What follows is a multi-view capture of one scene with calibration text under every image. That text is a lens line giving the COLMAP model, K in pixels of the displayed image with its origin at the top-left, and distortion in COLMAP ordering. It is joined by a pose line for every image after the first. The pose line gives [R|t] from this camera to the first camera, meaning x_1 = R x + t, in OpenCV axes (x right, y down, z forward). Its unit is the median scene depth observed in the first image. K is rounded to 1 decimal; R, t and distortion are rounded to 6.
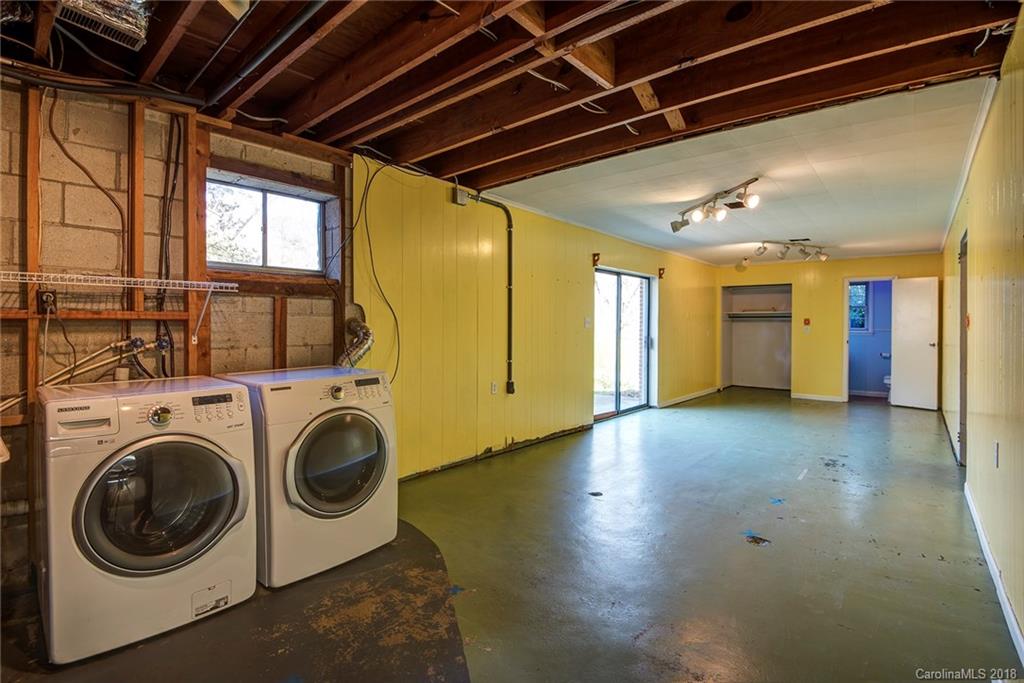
lens RADIAL K [[477.3, 0, 510.5], [0, 477.3, 336.1], [0, 0, 1]] dist [-0.021467, -0.005145]
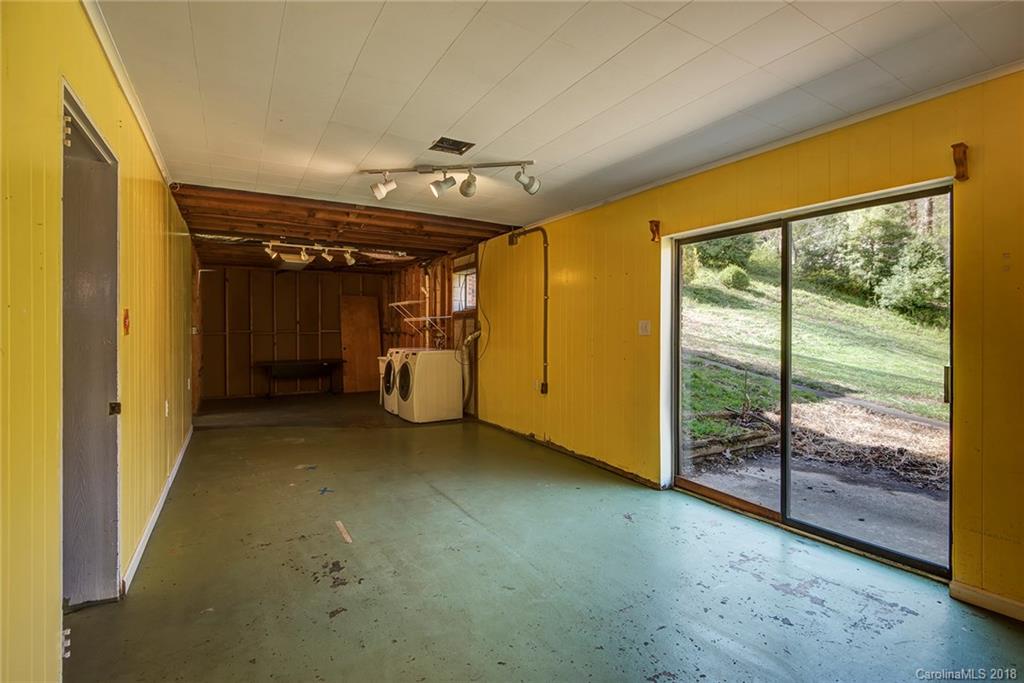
lens RADIAL K [[477.3, 0, 509.7], [0, 477.3, 334.7], [0, 0, 1]] dist [-0.021467, -0.005145]
pose [[-0.321511, -0.001944, -0.946904, 1.087533], [-0.030197, 0.999510, 0.008201, -0.022264], [0.946424, 0.031230, -0.321412, 1.298195]]
